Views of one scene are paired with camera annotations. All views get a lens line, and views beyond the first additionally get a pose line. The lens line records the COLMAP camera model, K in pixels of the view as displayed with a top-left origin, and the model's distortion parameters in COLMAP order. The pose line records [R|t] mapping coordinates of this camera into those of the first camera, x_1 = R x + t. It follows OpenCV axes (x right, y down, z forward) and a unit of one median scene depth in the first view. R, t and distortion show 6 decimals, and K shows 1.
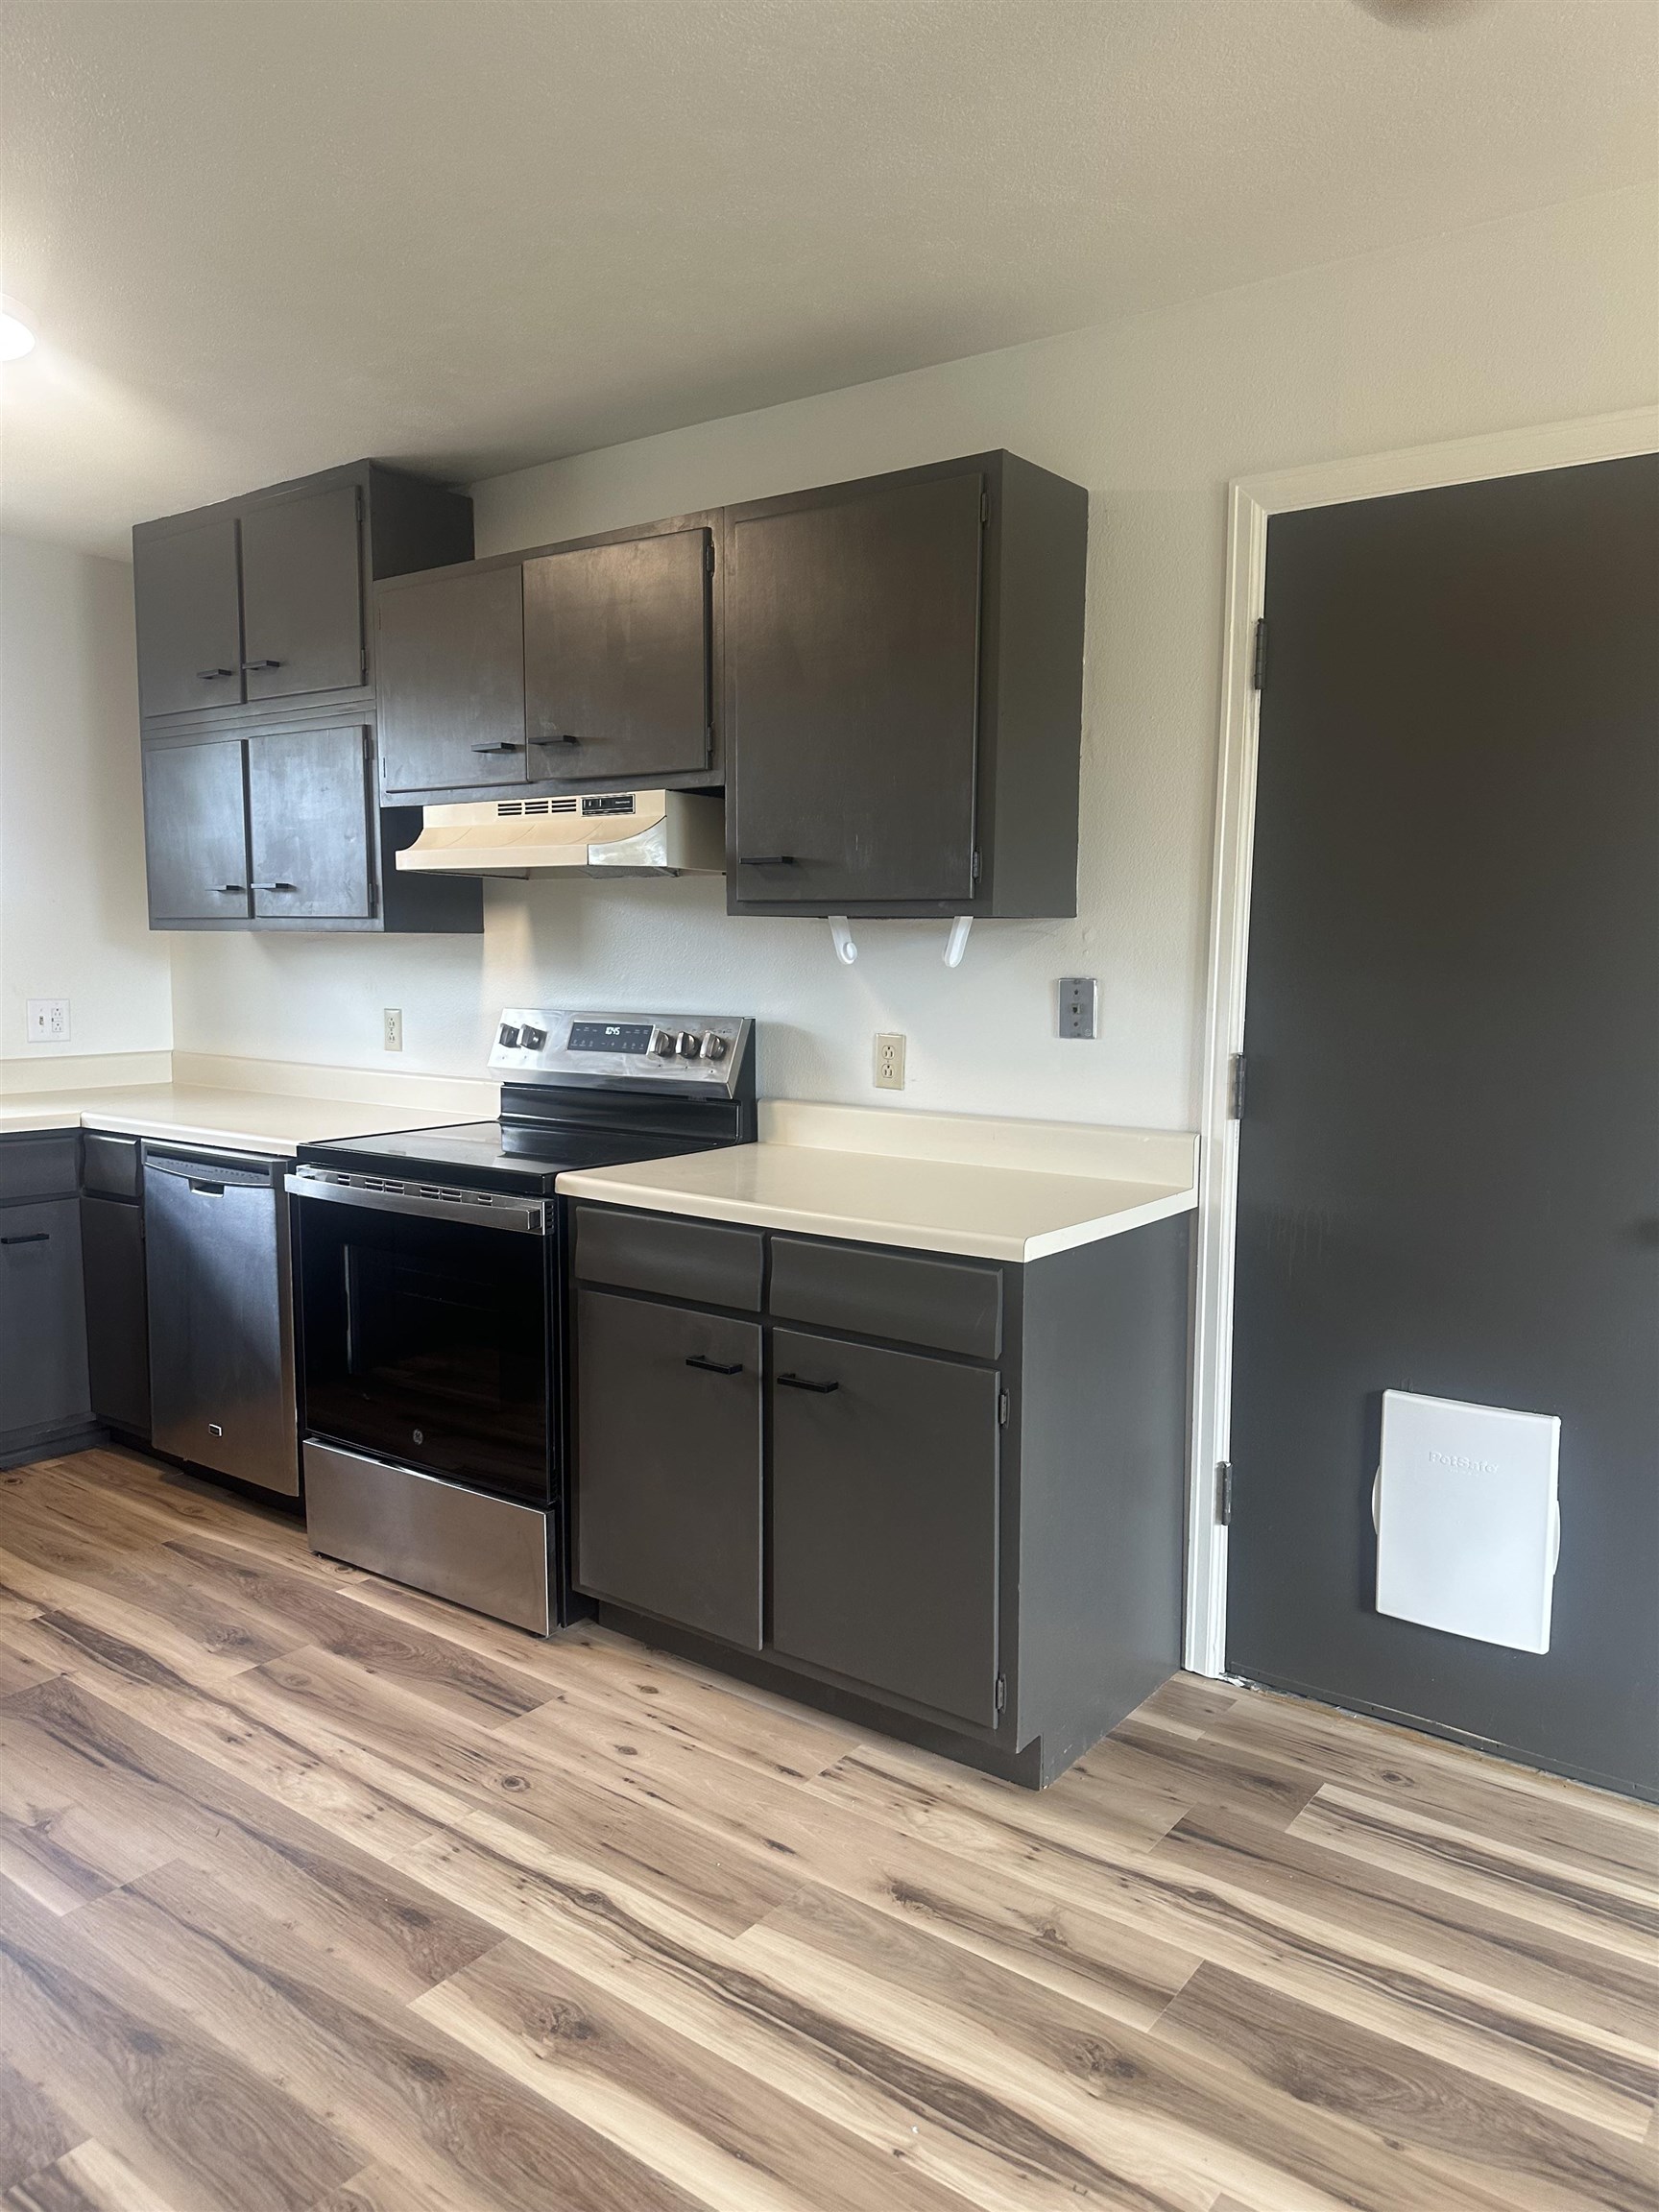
lens RADIAL K [[1570.0, 0, 840.8], [0, 1570.0, 1109.2], [0, 0, 1]] dist [0.063951, -0.048345]
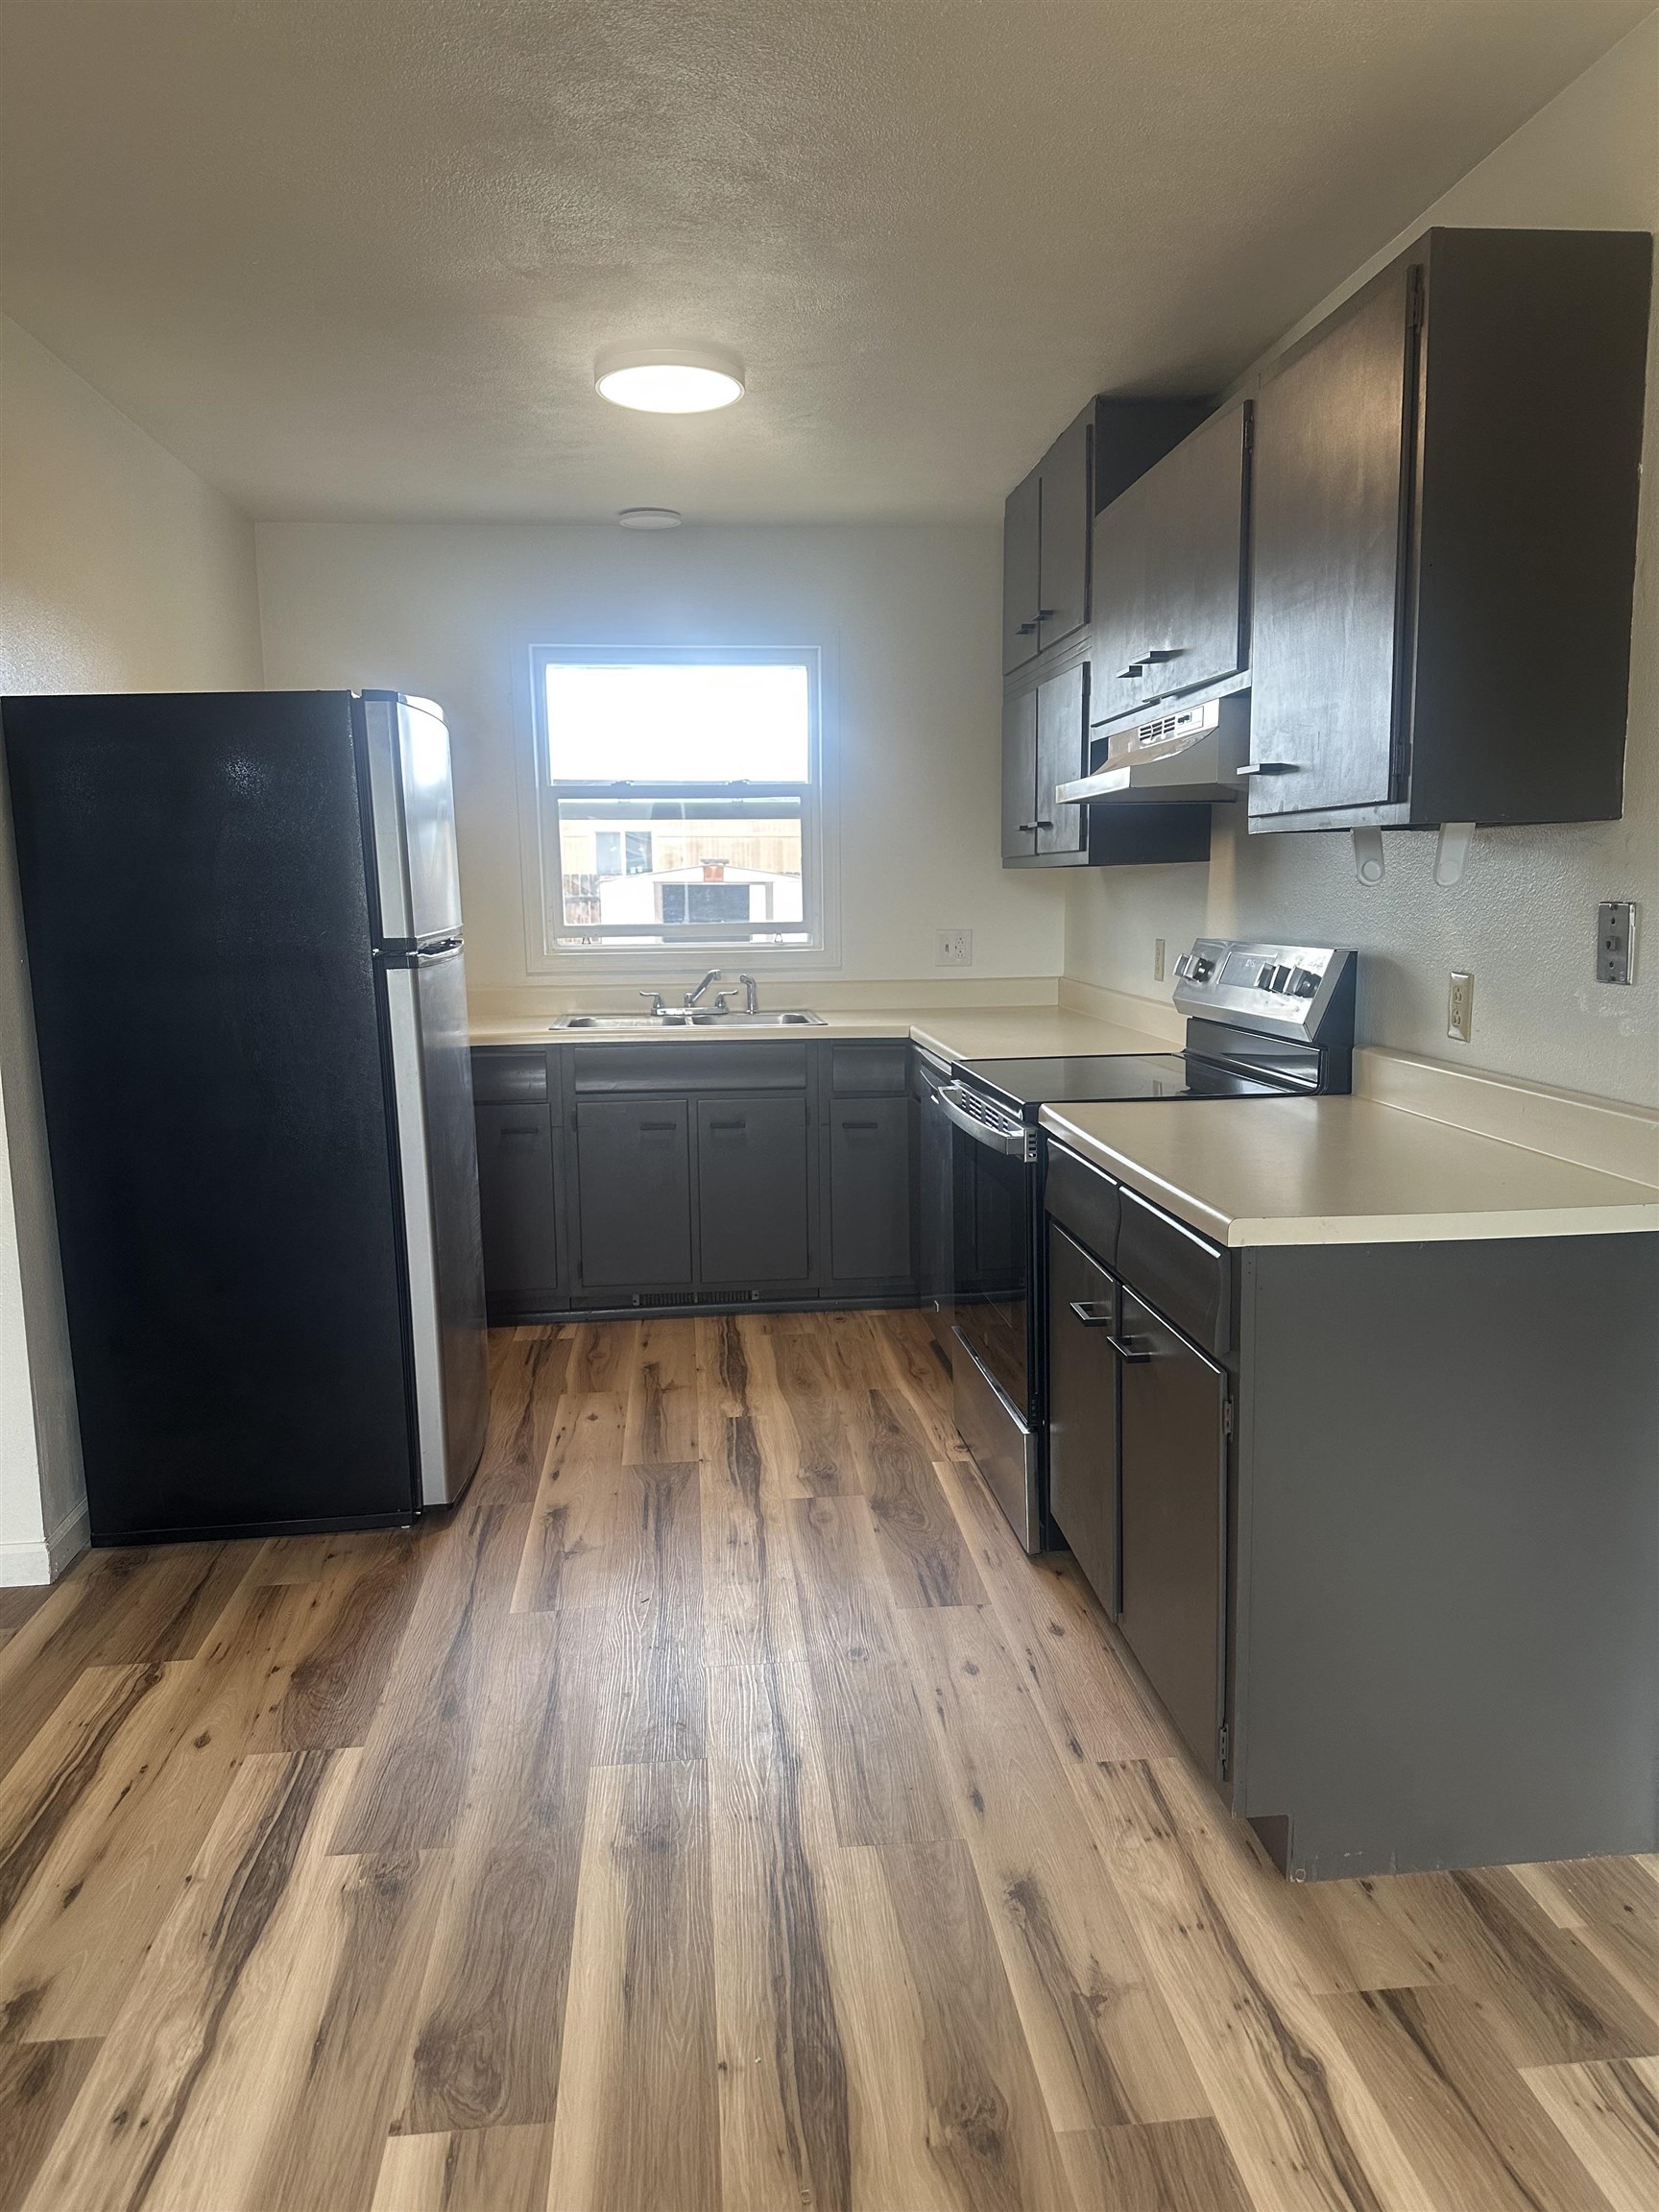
lens RADIAL K [[1570.0, 0, 822.9], [0, 1570.0, 1112.1], [0, 0, 1]] dist [0.063951, -0.048345]
pose [[0.677286, 0.091669, -0.729987, 0.472980], [-0.057348, 0.995766, 0.071837, -0.018161], [0.733482, -0.006791, 0.679675, 0.222454]]
